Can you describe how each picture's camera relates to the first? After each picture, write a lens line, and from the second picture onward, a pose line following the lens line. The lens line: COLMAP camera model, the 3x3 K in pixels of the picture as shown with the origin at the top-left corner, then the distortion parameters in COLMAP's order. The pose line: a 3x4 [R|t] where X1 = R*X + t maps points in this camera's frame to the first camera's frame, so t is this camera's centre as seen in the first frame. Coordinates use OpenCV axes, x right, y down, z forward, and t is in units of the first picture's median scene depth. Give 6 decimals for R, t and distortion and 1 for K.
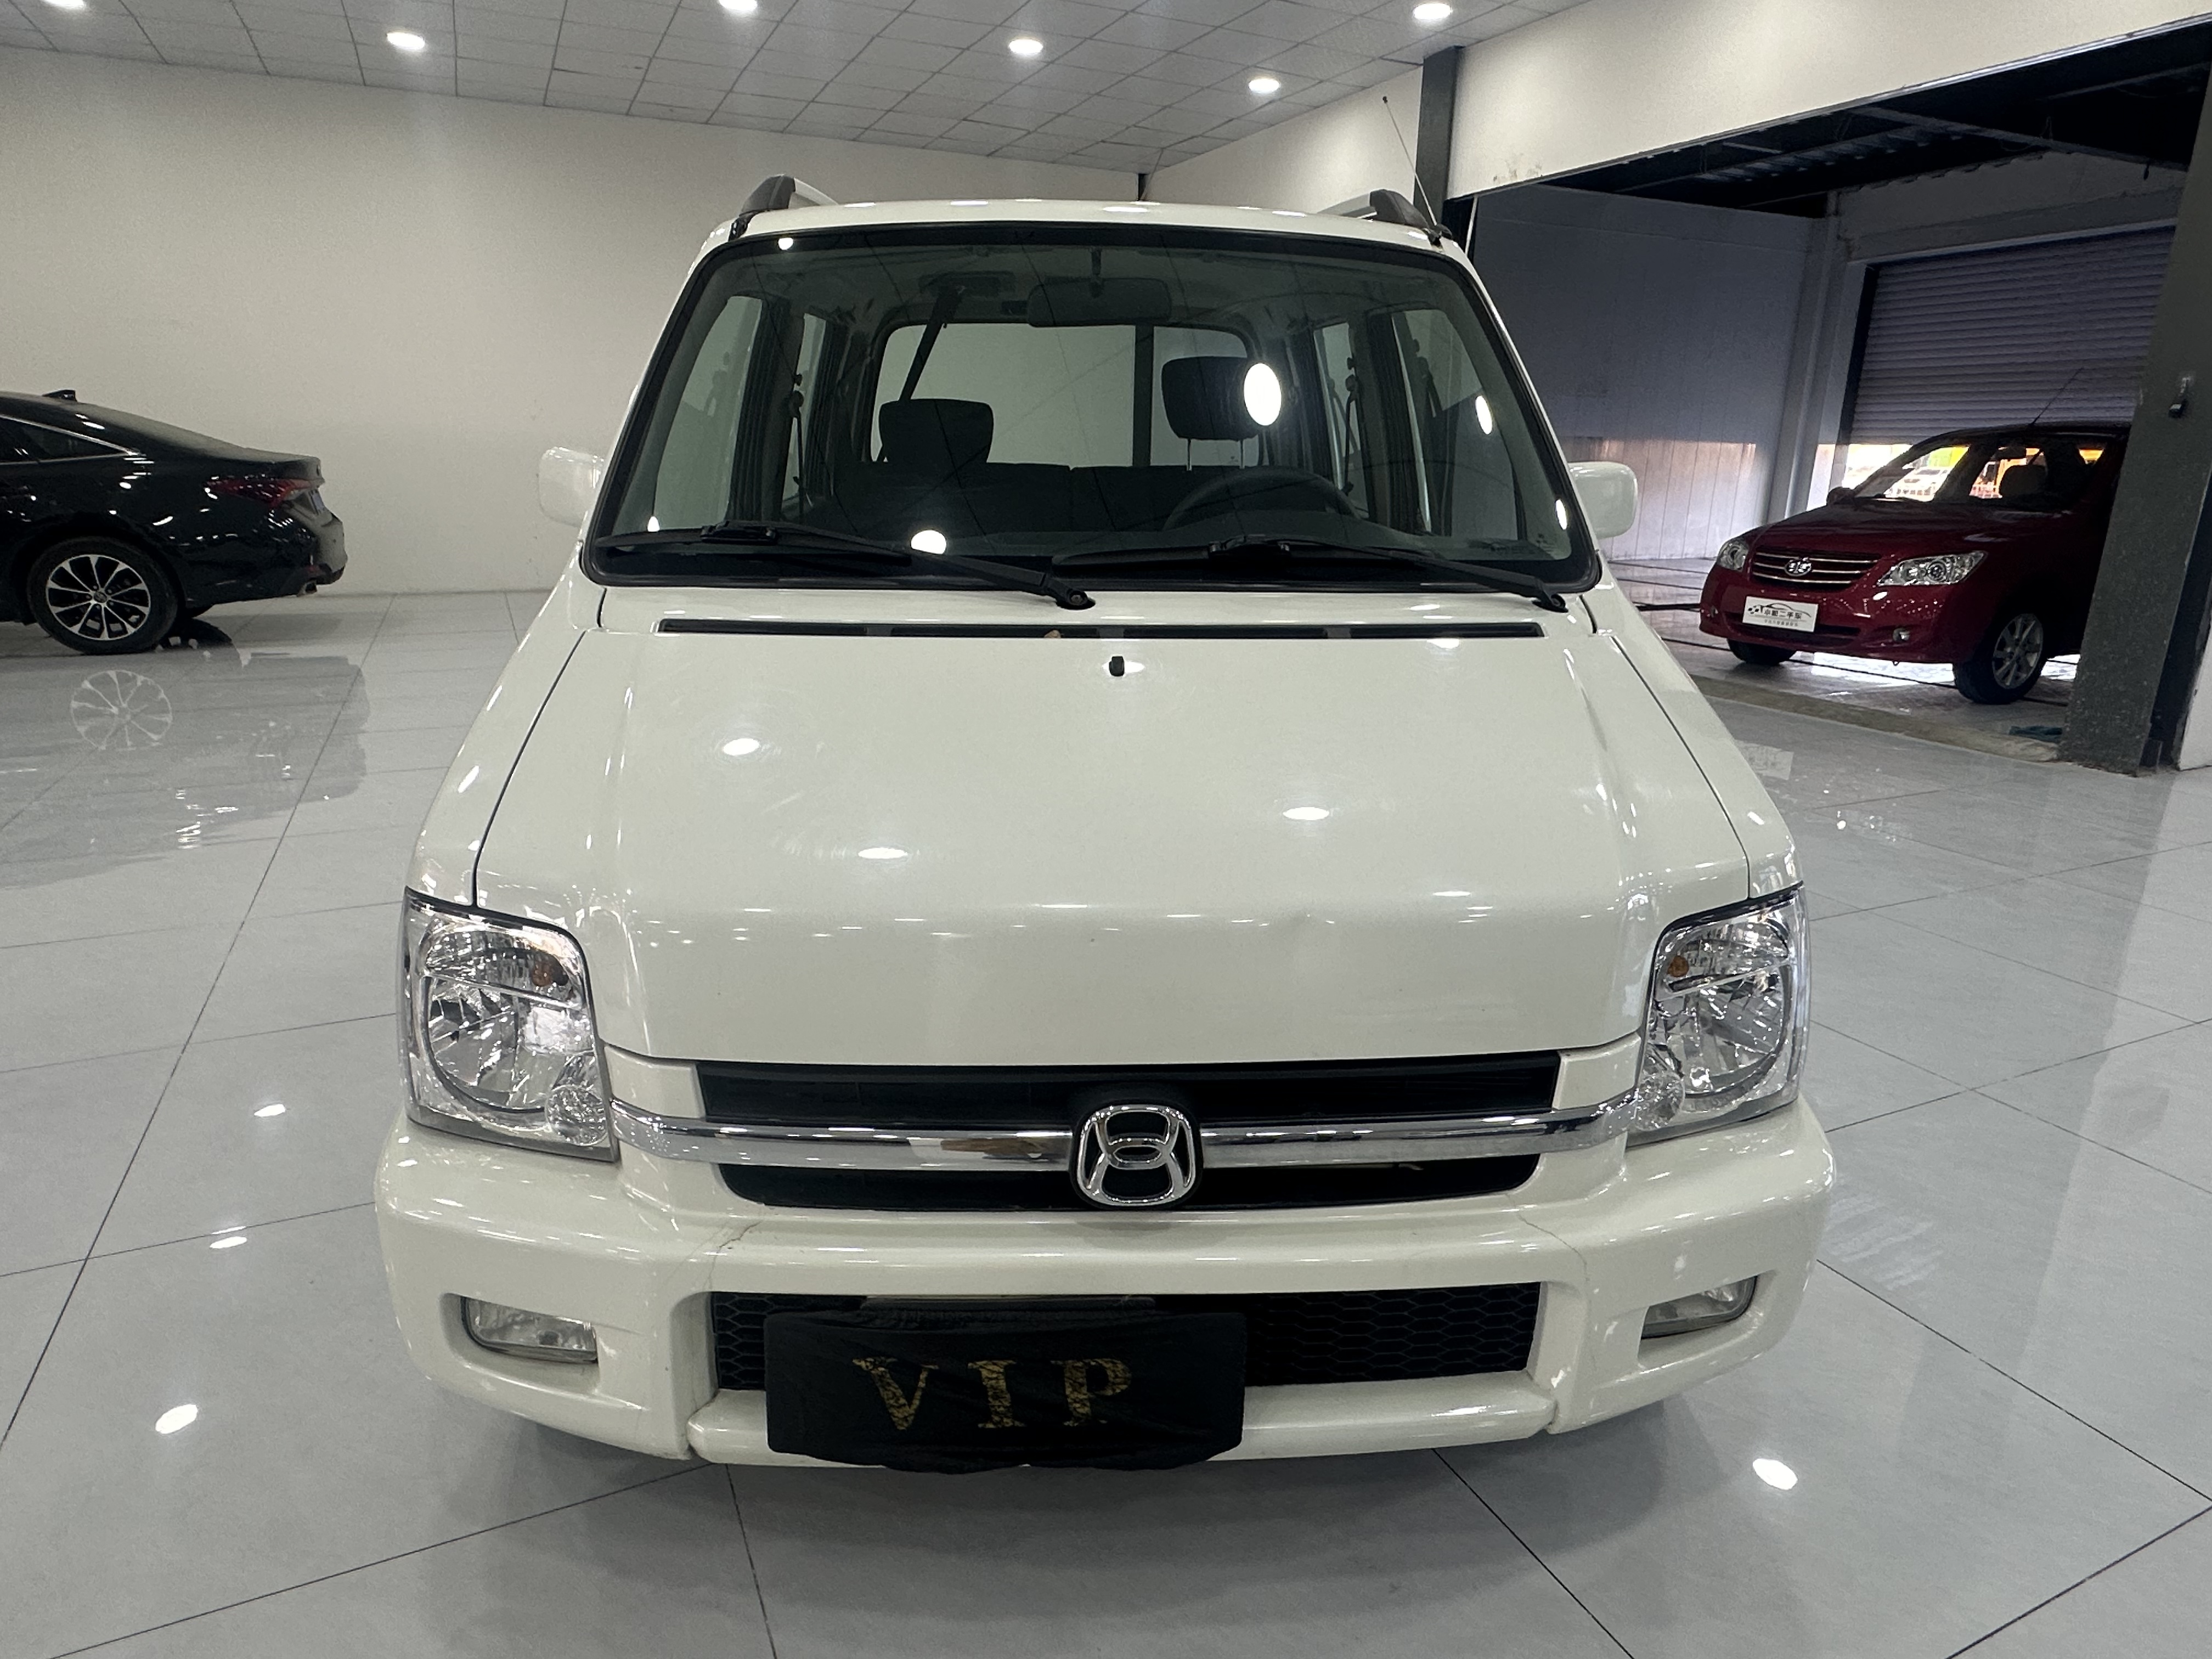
lens RADIAL K [[1300.2, 0, 1106.0], [0, 1300.2, 829.5], [0, 0, 1]] dist [-0.002904, -0.000898]
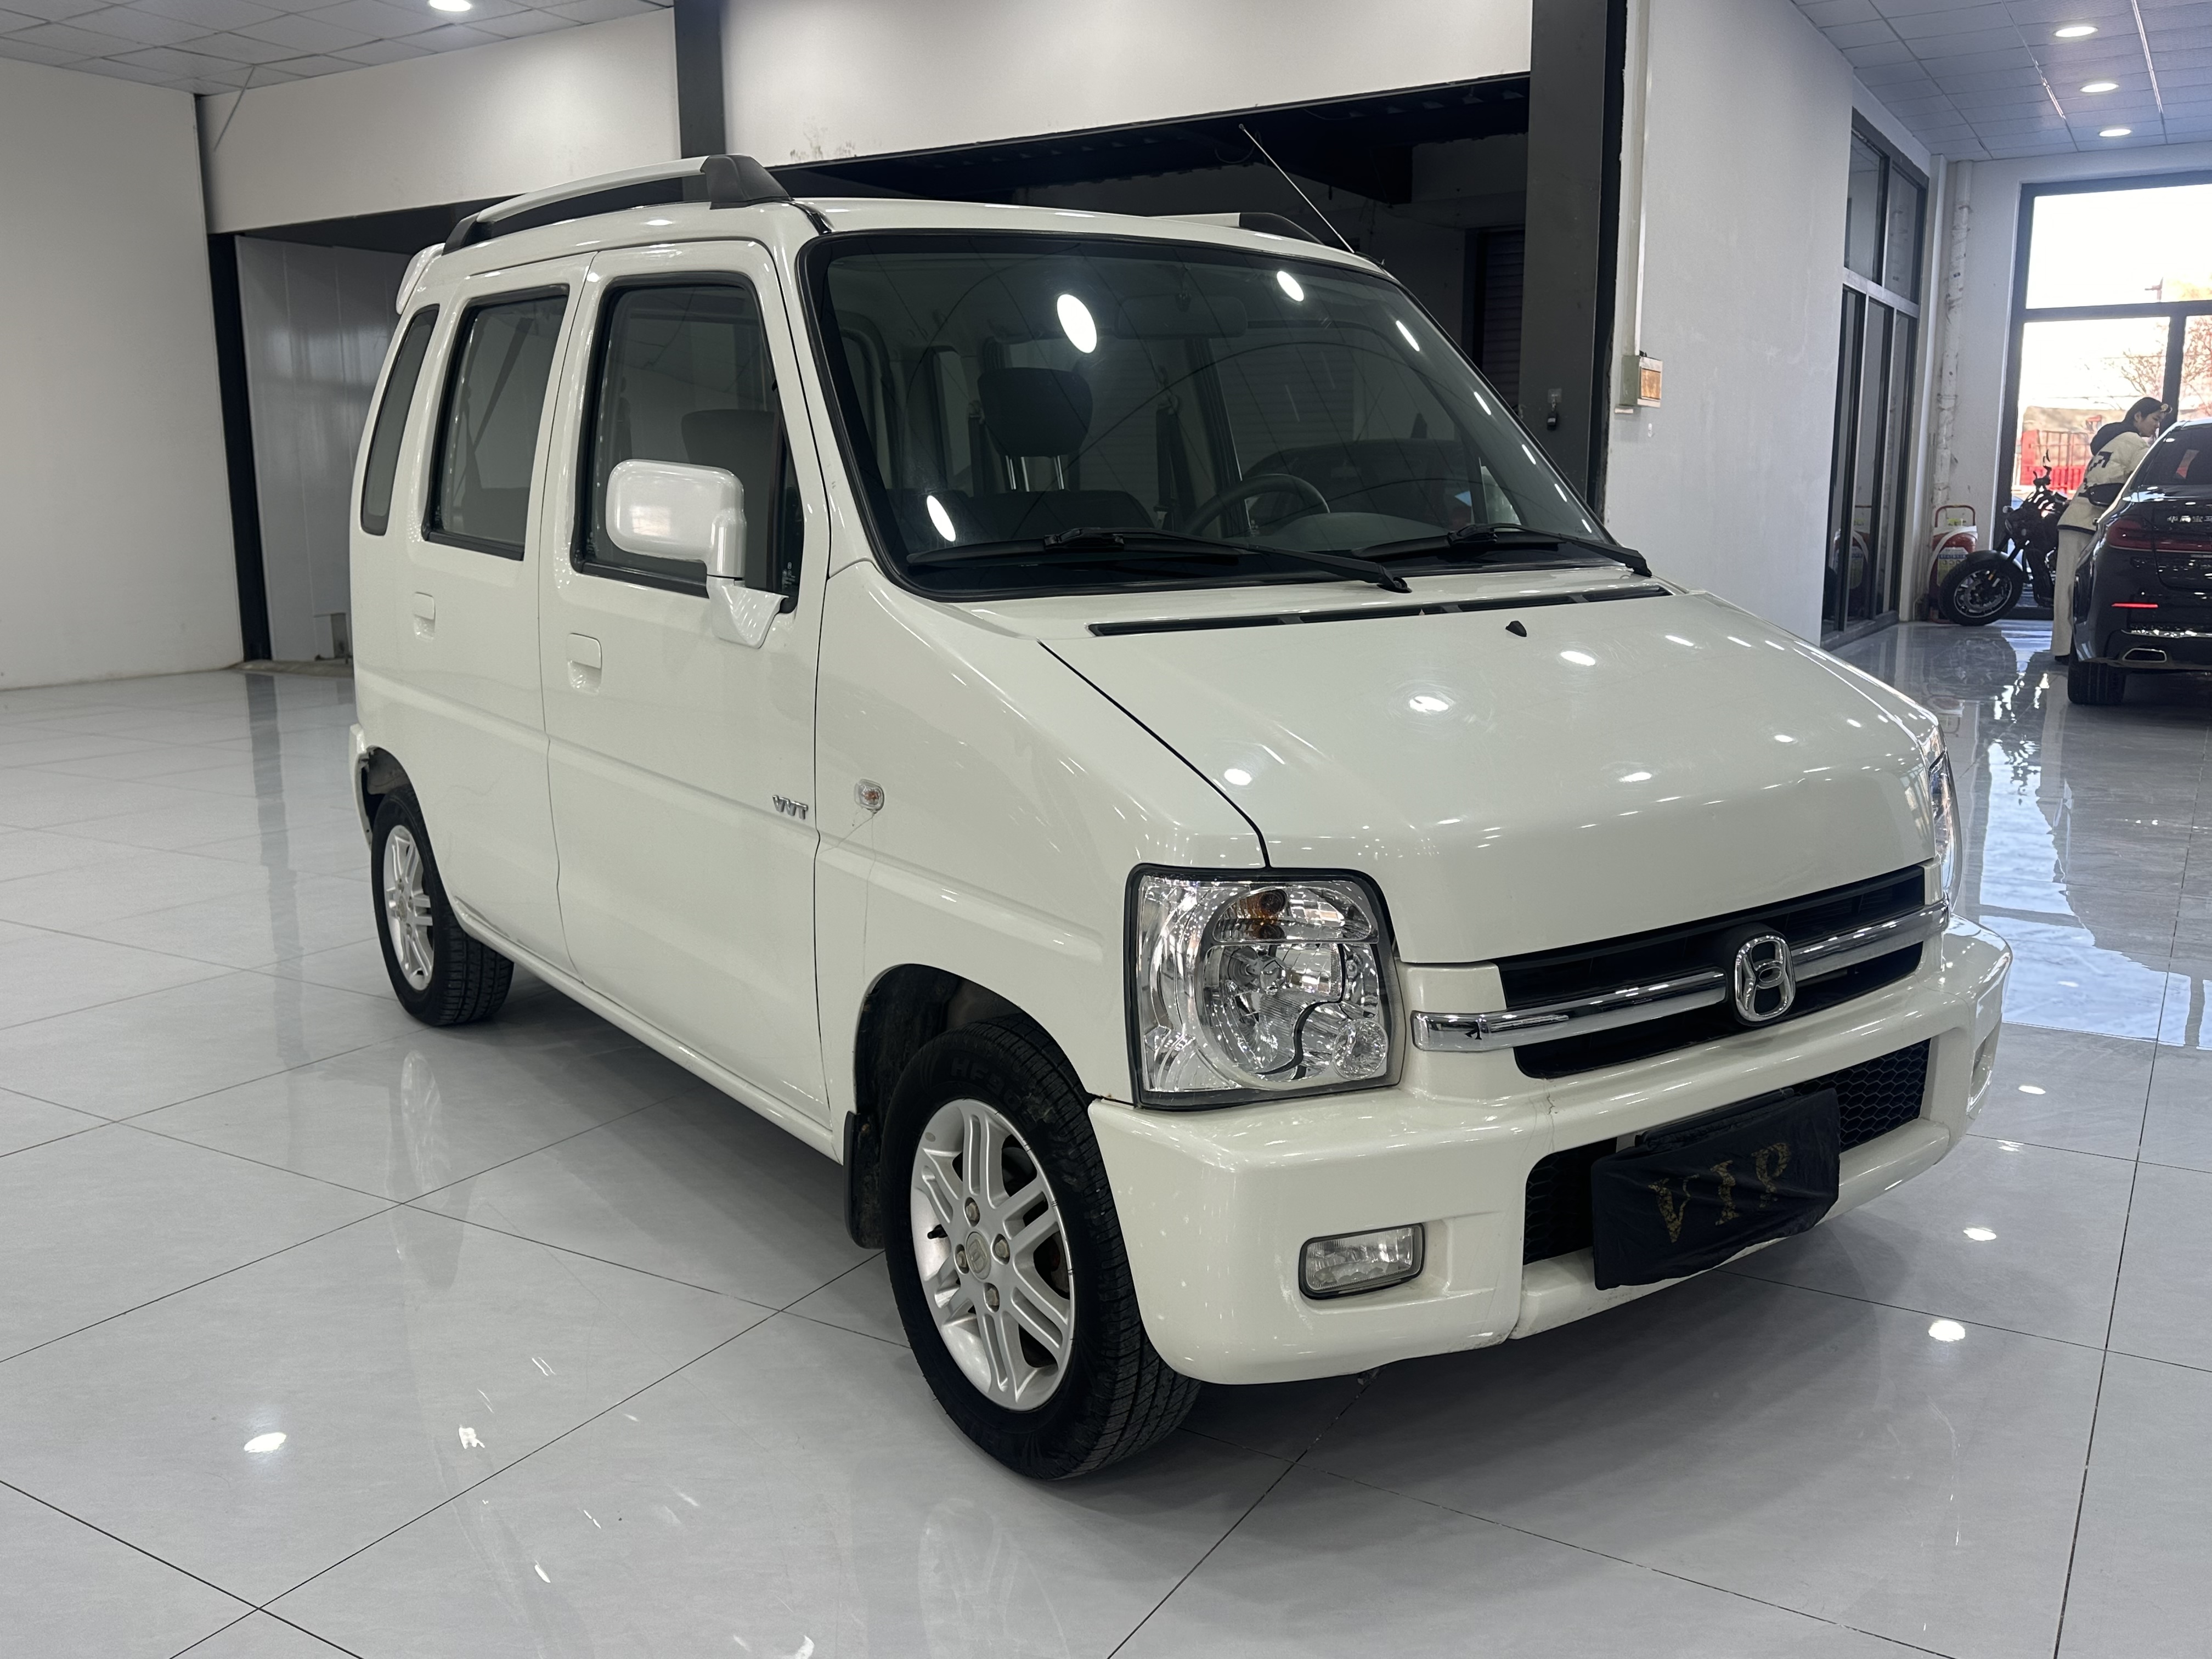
lens RADIAL K [[1839.7, 0, 1106.0], [0, 1839.7, 829.5], [0, 0, 1]] dist [0.053601, -0.002401]
pose [[0.832171, -0.123333, 0.540630, -1.384888], [0.178595, 0.982613, -0.050742, 0.079107], [-0.524972, 0.138780, 0.839729, -0.195780]]
